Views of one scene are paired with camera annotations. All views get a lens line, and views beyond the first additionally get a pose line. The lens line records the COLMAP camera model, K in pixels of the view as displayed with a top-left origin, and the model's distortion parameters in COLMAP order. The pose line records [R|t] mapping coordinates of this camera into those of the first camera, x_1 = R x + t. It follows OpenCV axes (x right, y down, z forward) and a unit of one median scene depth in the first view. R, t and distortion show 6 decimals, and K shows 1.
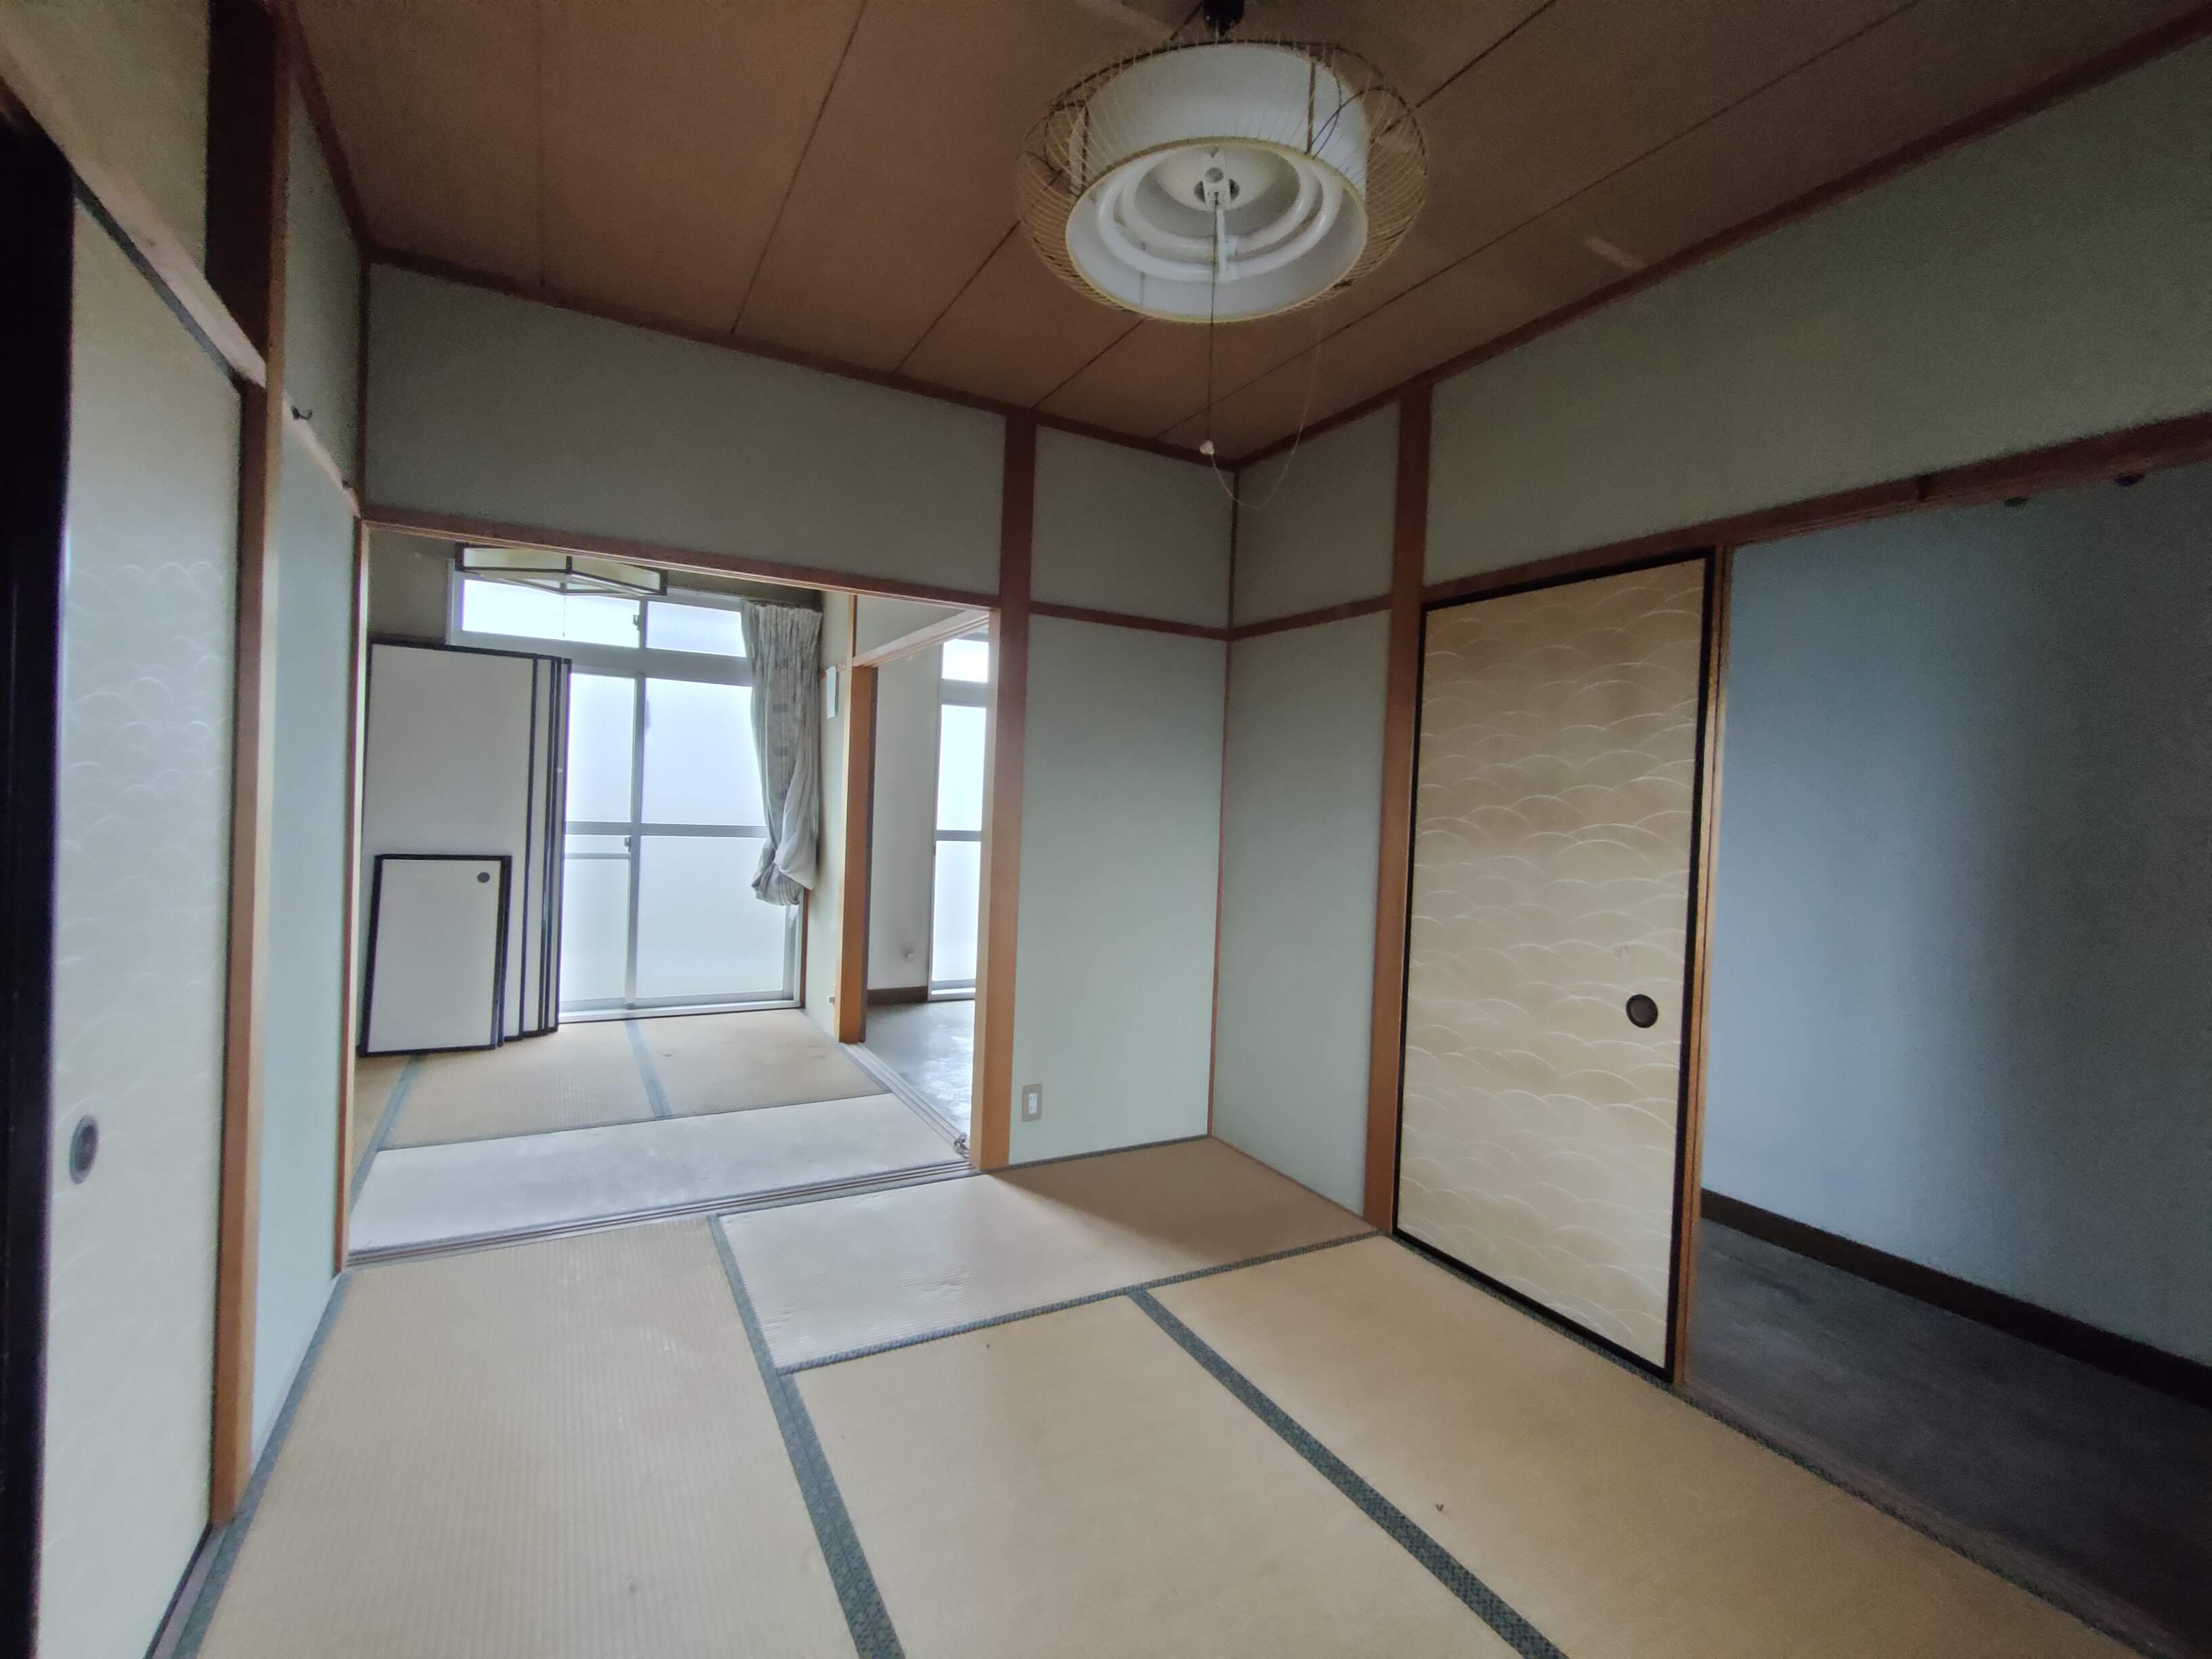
lens RADIAL K [[986.6, 0, 1099.0], [0, 986.6, 818.3], [0, 0, 1]] dist [-0.000622, -0.000146]
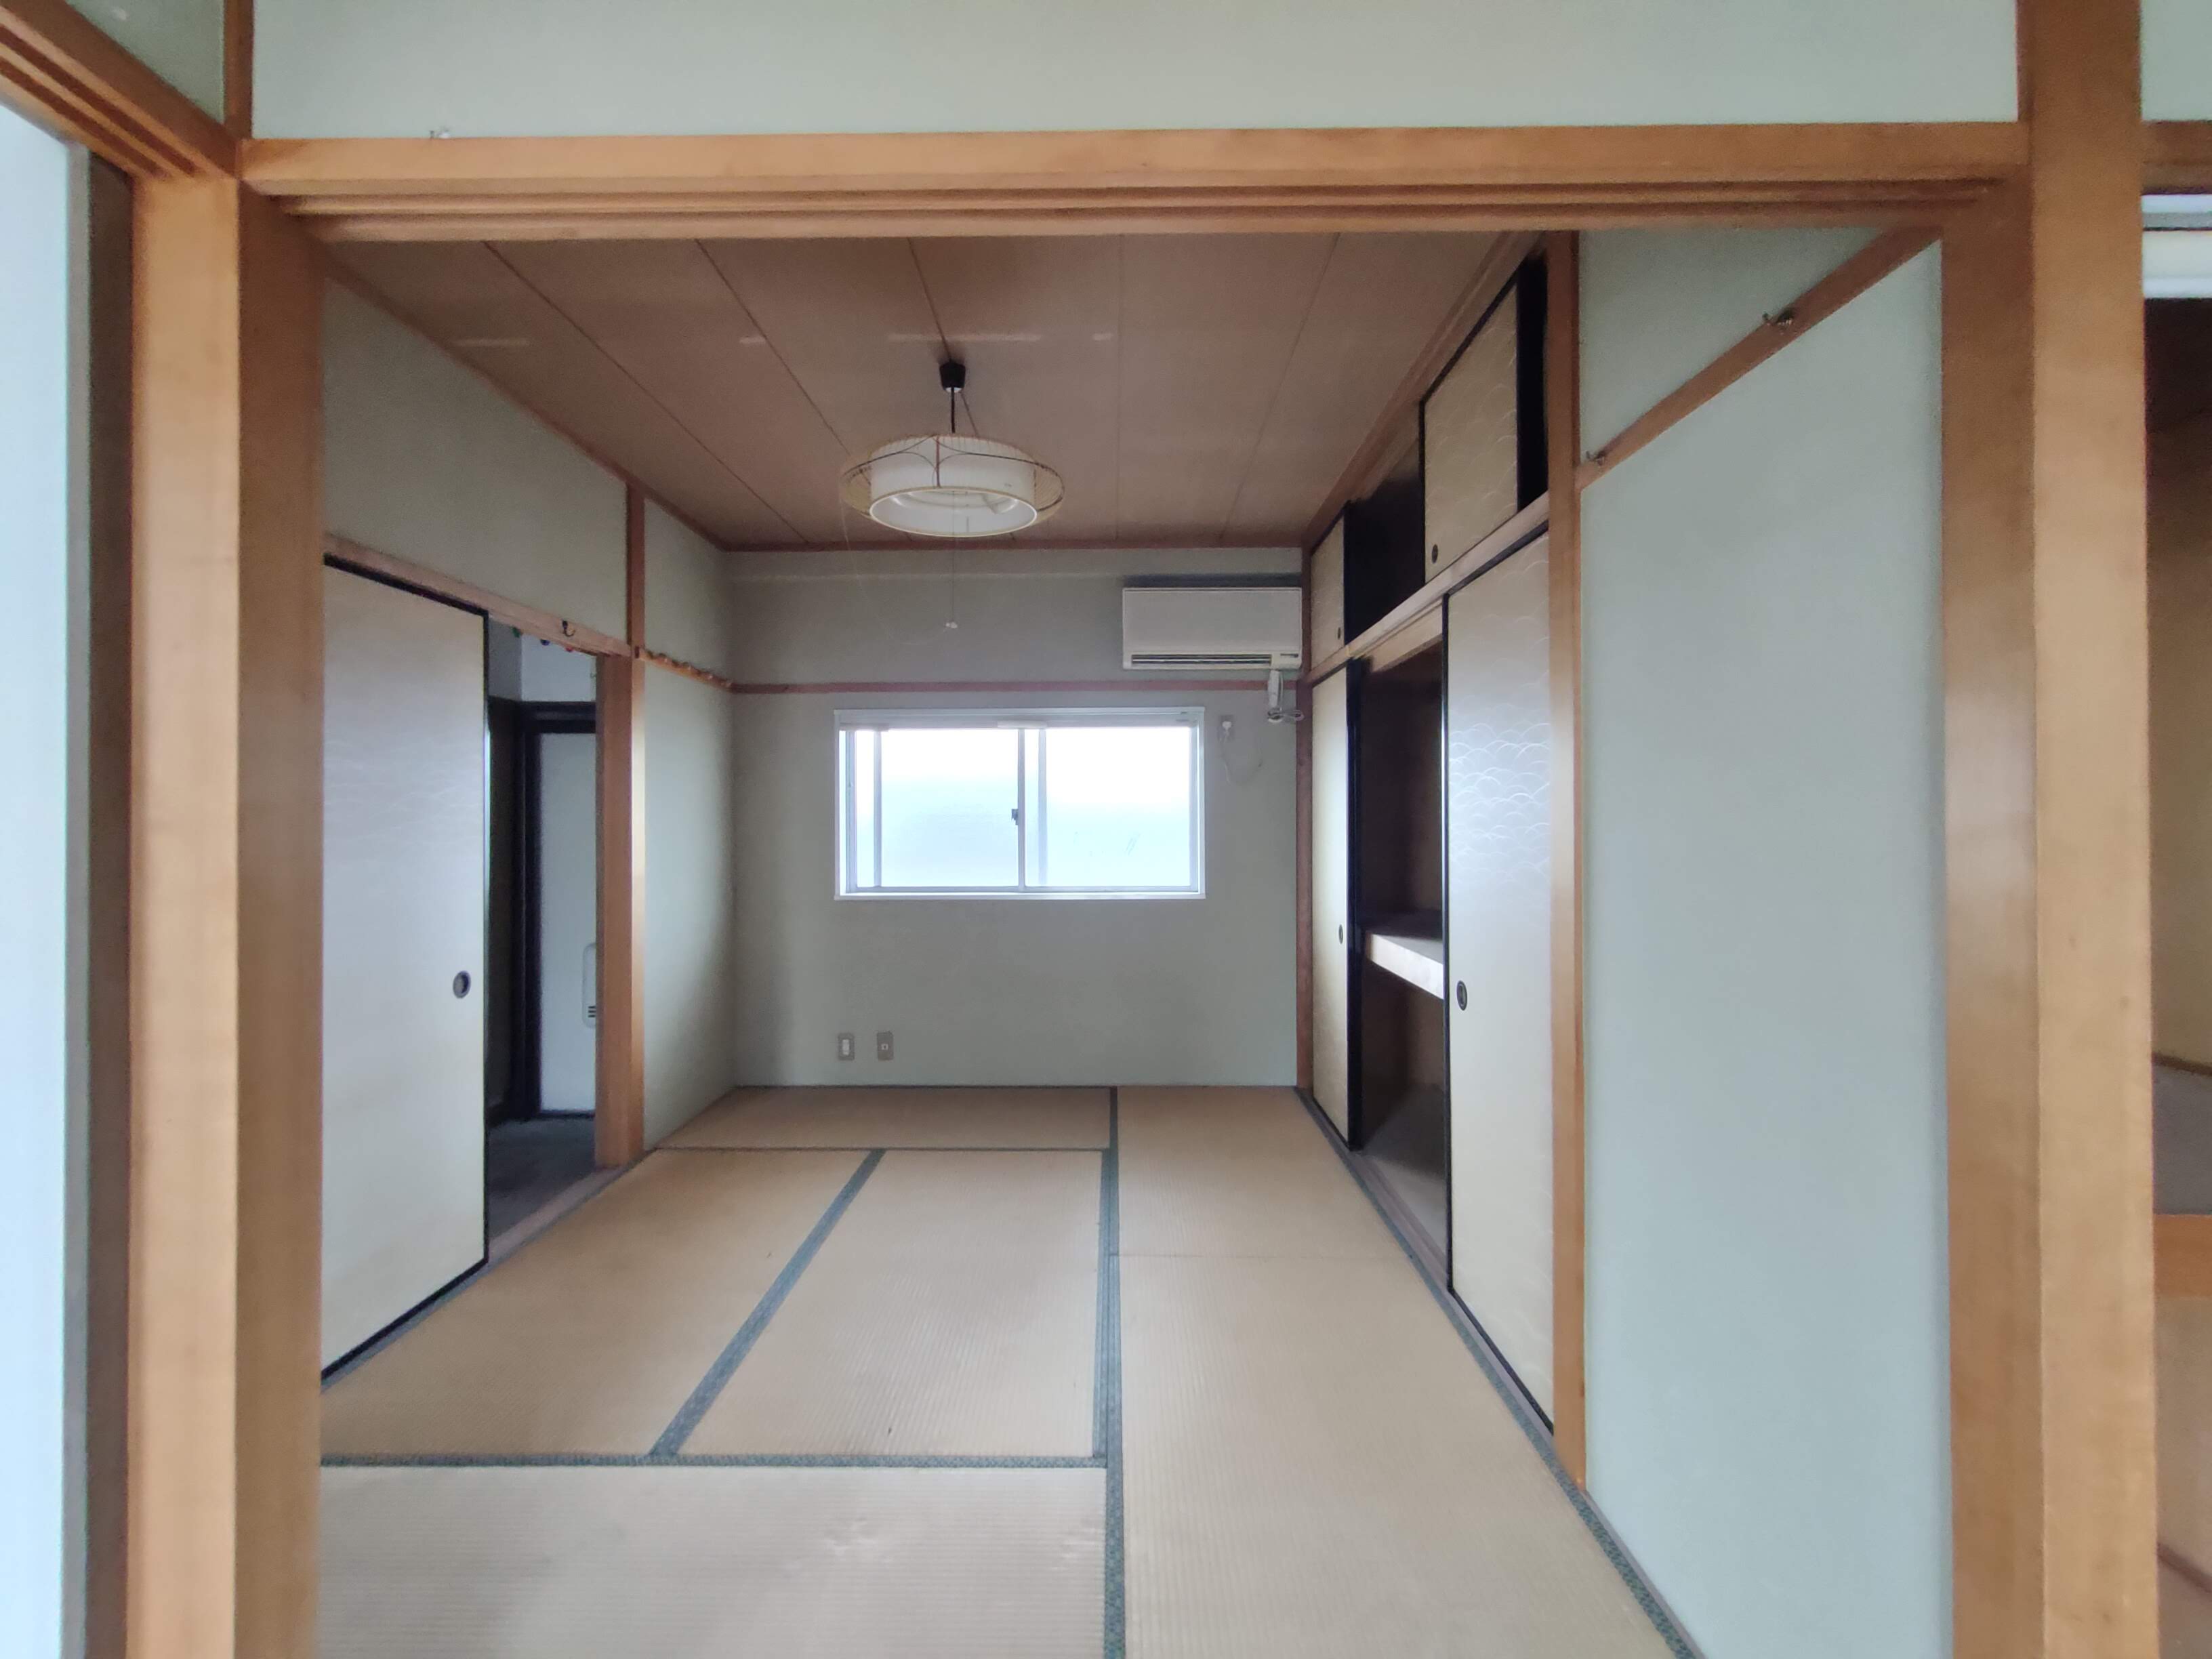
lens RADIAL K [[986.6, 0, 1099.0], [0, 986.6, 818.3], [0, 0, 1]] dist [-0.000622, -0.000146]
pose [[-0.868267, -0.030996, 0.495129, -0.468154], [-0.020256, 0.999429, 0.027045, -0.036102], [-0.495684, 0.013453, -0.868399, 1.110657]]
